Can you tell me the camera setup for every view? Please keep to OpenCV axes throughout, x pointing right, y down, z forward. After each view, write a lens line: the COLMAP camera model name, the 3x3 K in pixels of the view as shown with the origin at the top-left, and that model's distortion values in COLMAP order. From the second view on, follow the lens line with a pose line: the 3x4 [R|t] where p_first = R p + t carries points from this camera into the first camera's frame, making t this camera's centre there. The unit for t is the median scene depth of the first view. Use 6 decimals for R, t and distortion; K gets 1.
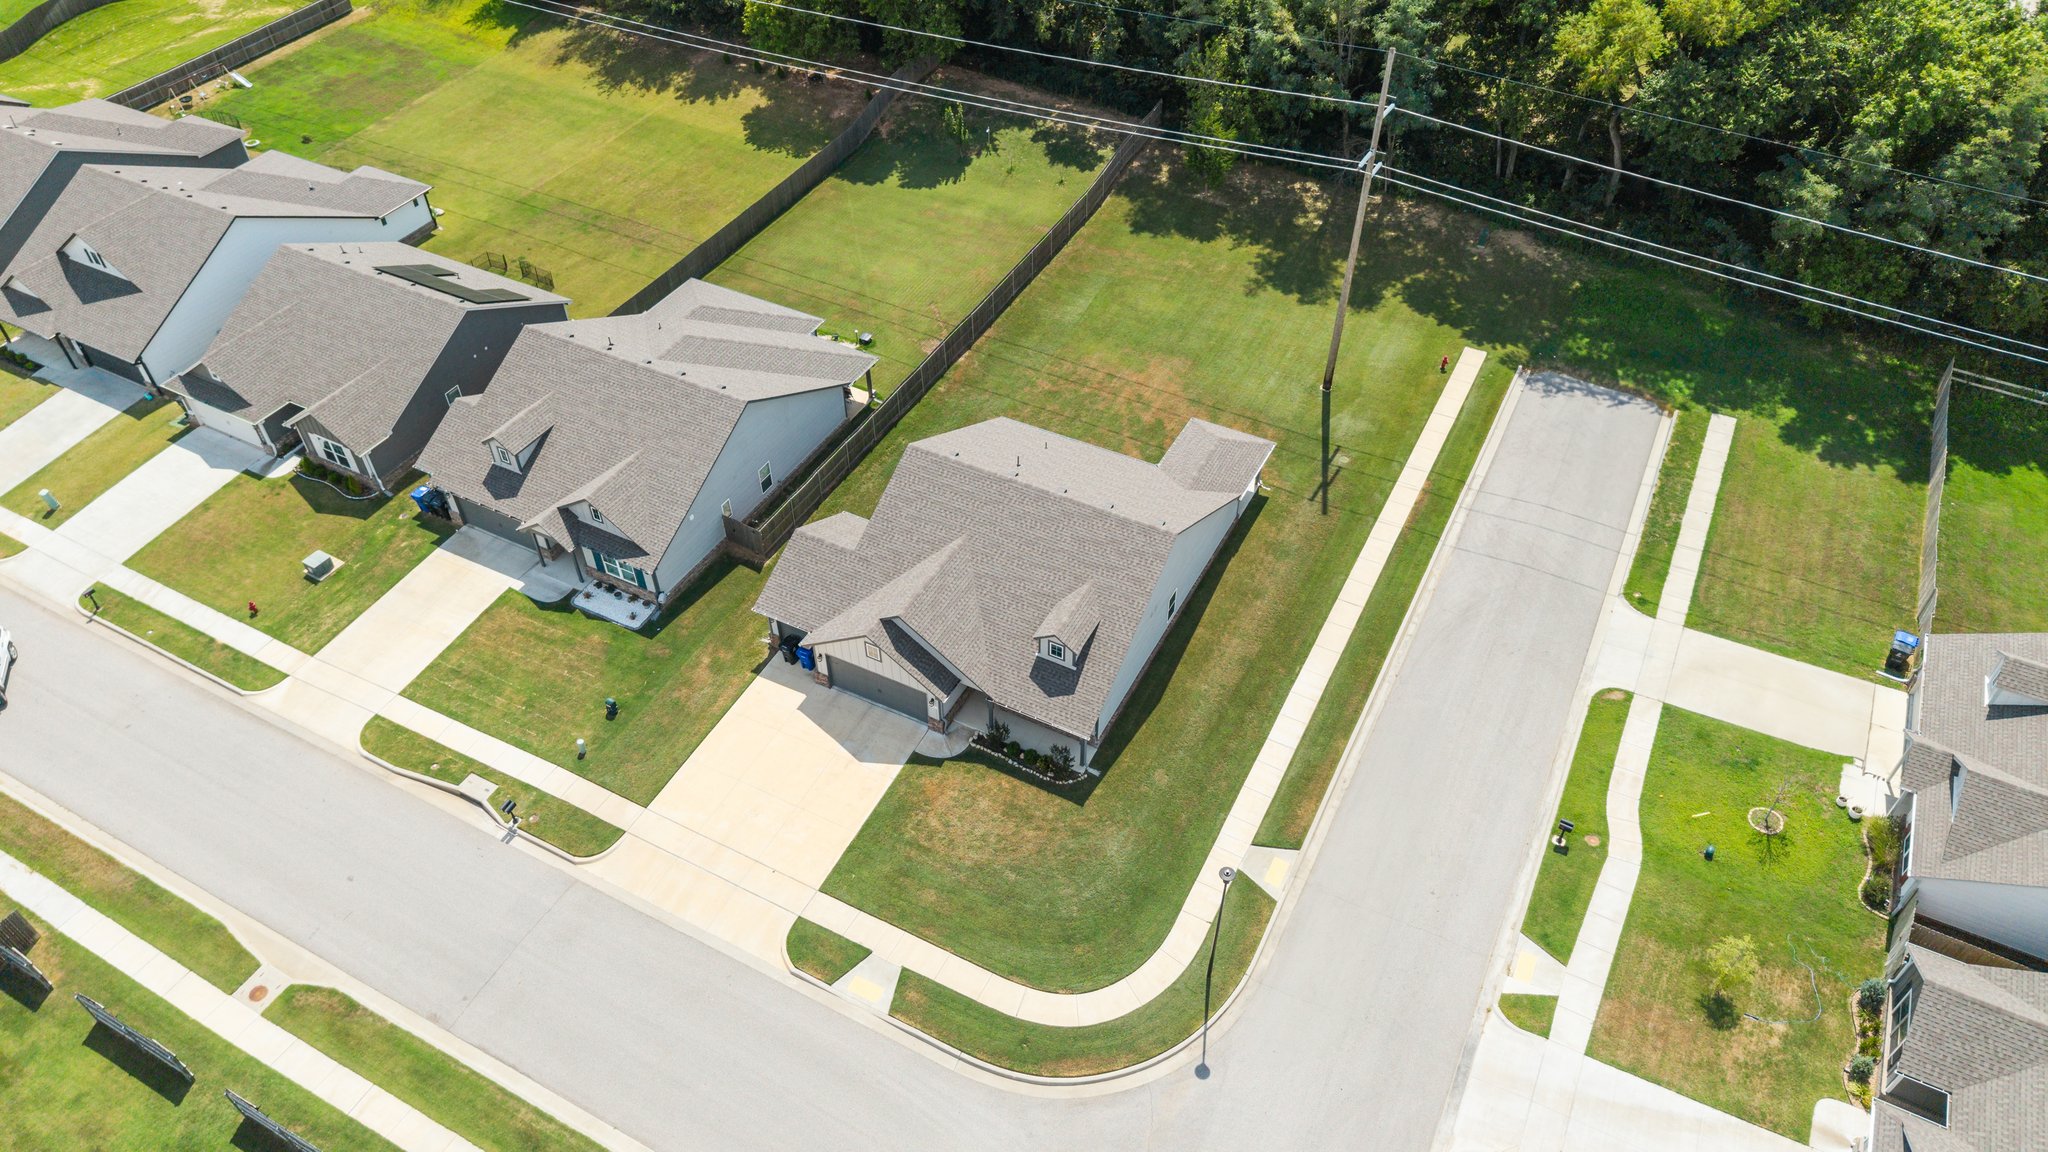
lens RADIAL K [[1368.7, 0, 1026.6], [0, 1368.7, 572.0], [0, 0, 1]] dist [0.028918, -0.031512]
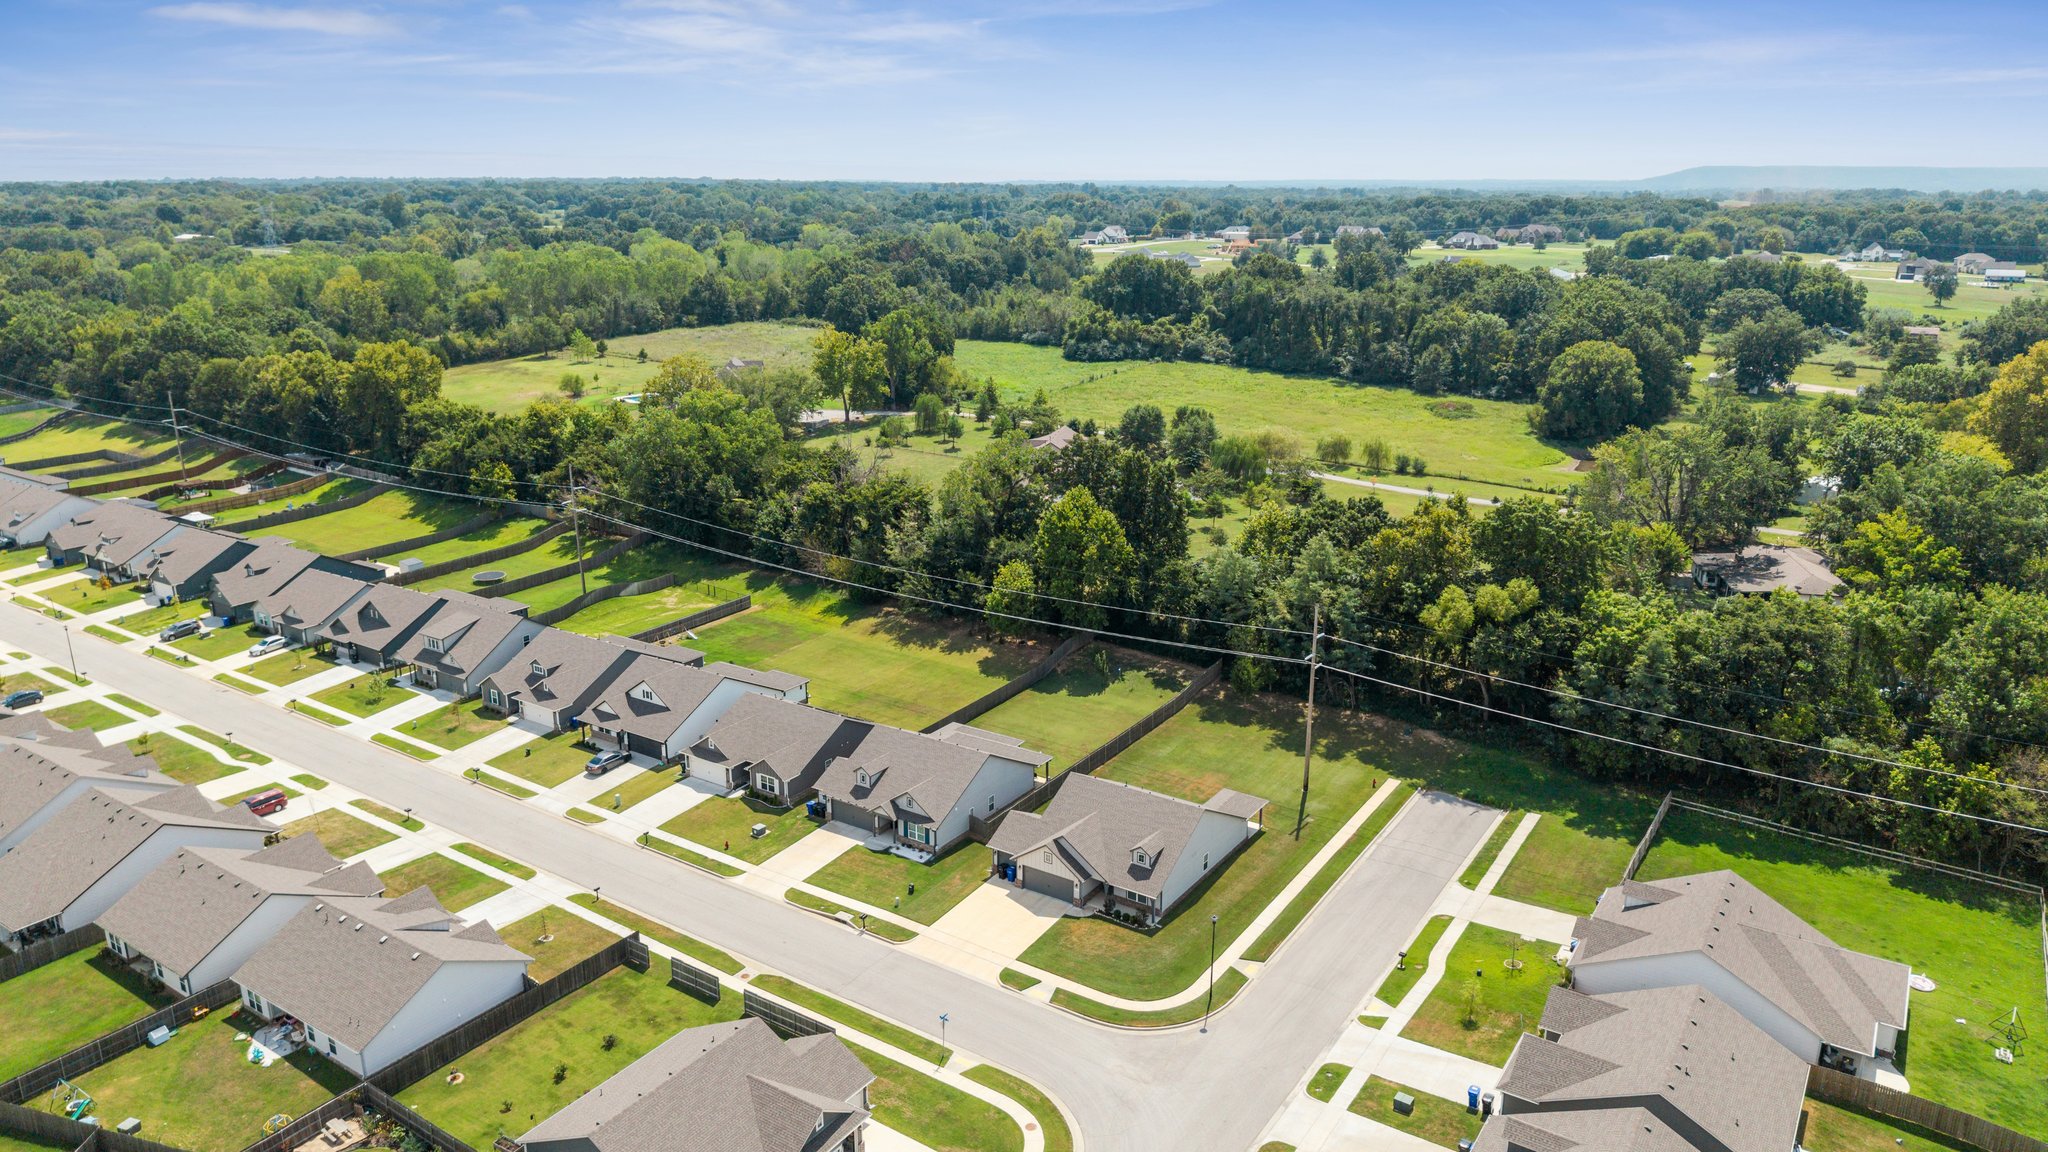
lens RADIAL K [[1368.7, 0, 1027.7], [0, 1368.7, 584.4], [0, 0, 1]] dist [0.028918, -0.031512]
pose [[0.994149, 0.033164, -0.102797, 0.039877], [-0.077057, 0.884672, -0.459803, 0.512503], [0.075693, 0.465034, 0.882051, -0.771253]]
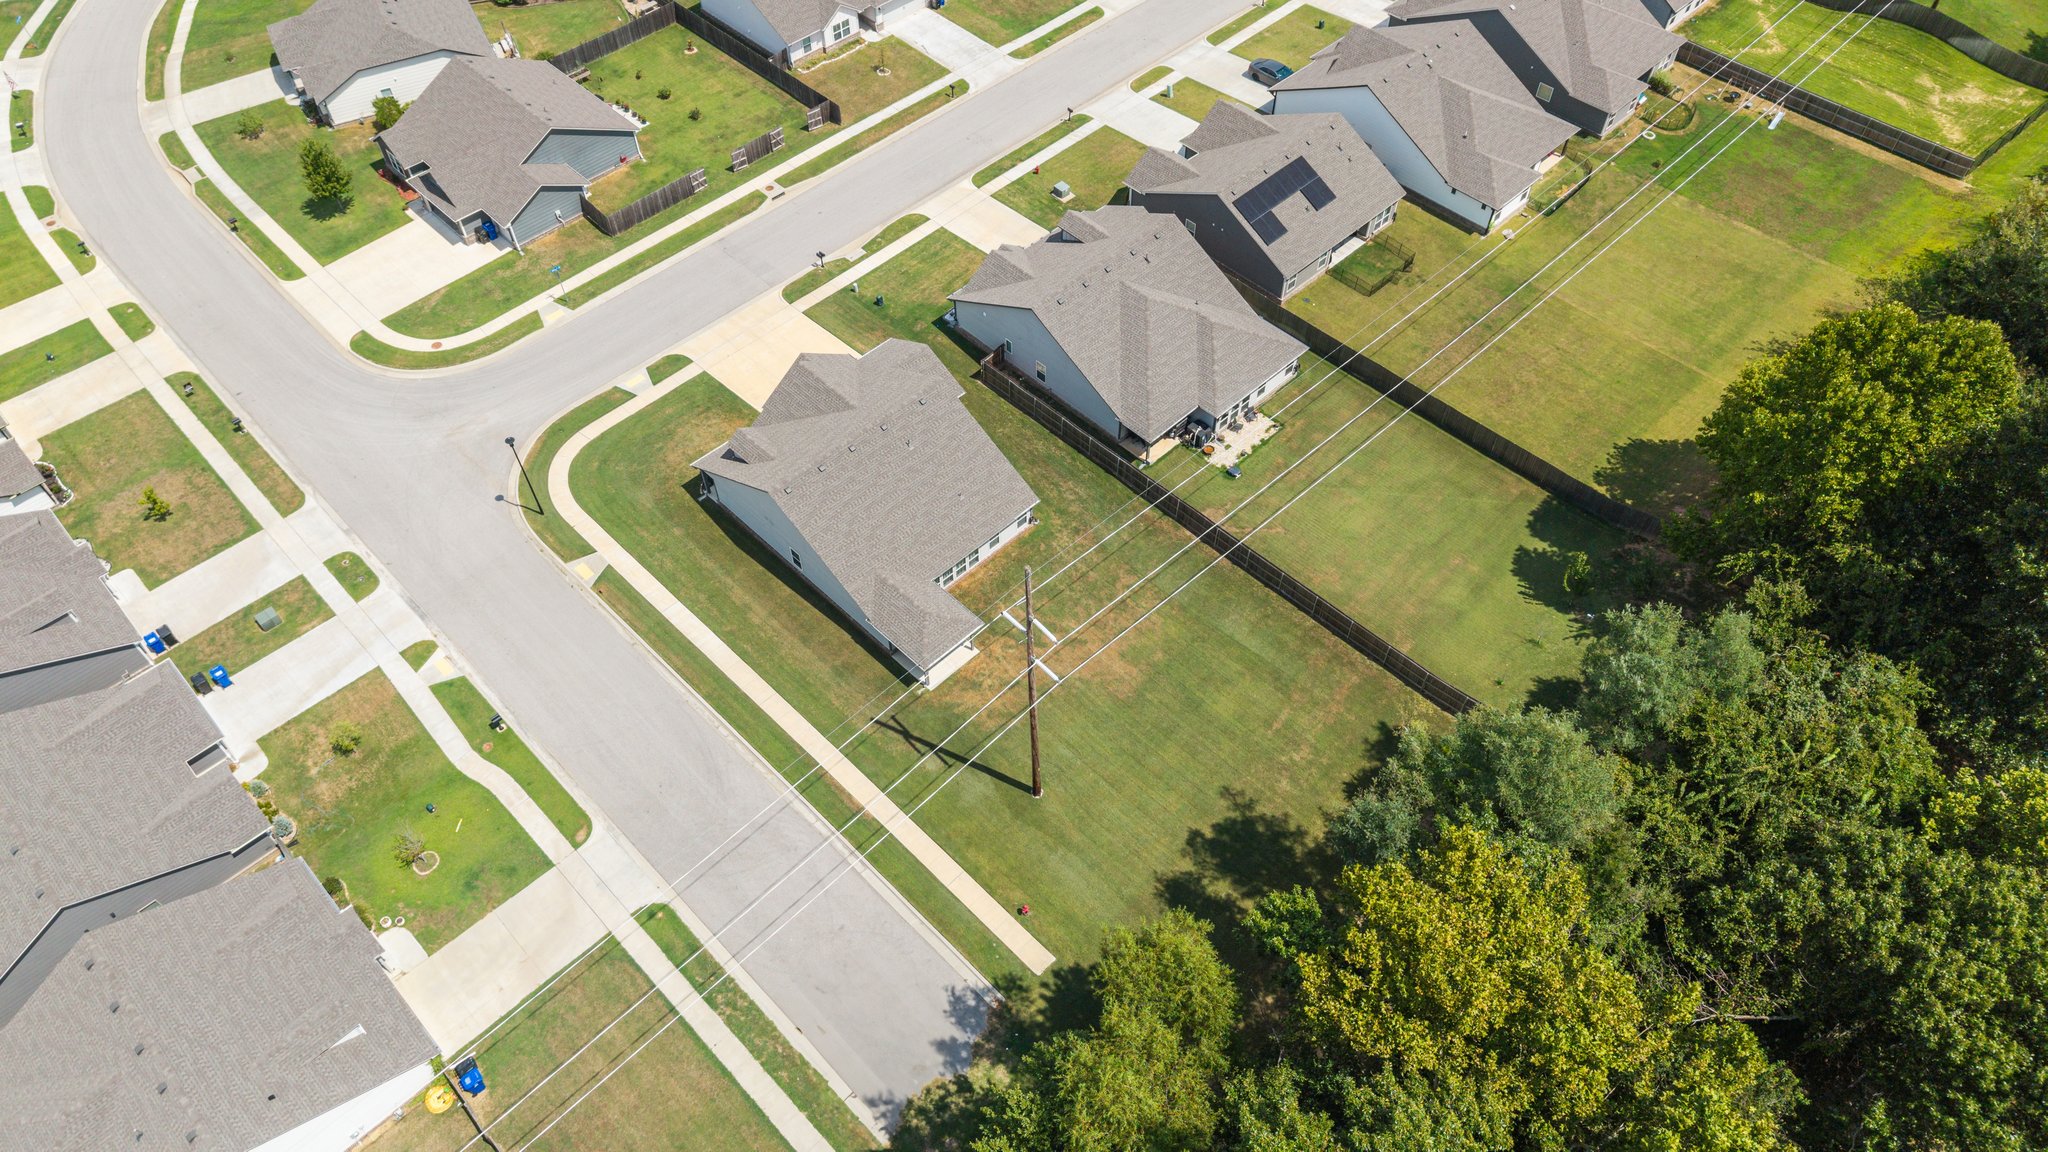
lens RADIAL K [[1368.7, 0, 1024.8], [0, 1368.7, 592.0], [0, 0, 1]] dist [0.028918, -0.031512]
pose [[-0.309573, 0.752917, -0.580759, 0.734164], [-0.658103, 0.271196, 0.702391, -0.918744], [0.686341, 0.599641, 0.411542, 0.566390]]
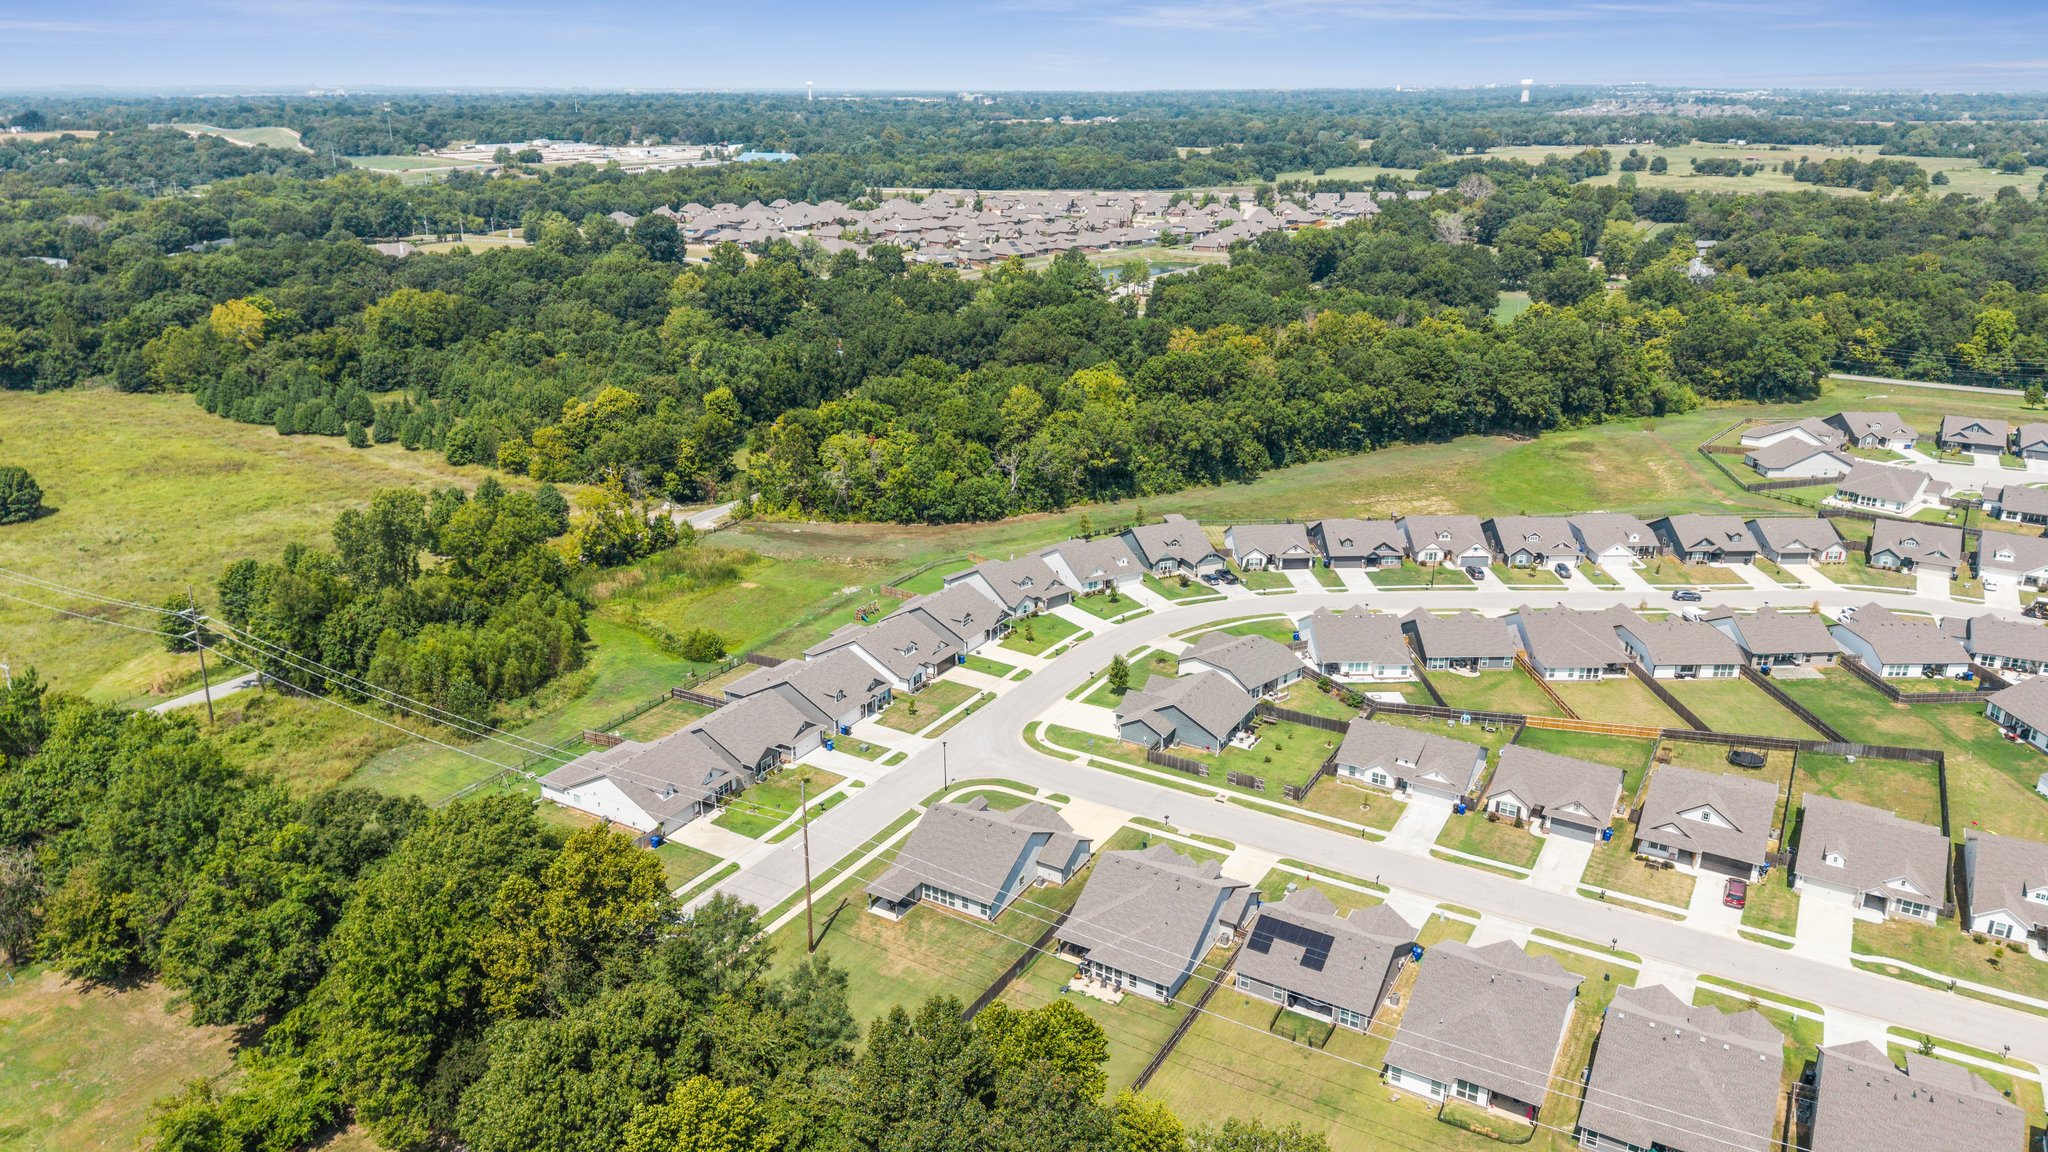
lens RADIAL K [[1368.7, 0, 1029.8], [0, 1368.7, 572.1], [0, 0, 1]] dist [0.028918, -0.031512]
pose [[-0.998532, -0.013012, 0.052585, -0.182793], [0.041325, 0.444648, 0.894752, -2.202385], [-0.035024, 0.895611, -0.443457, 1.484855]]
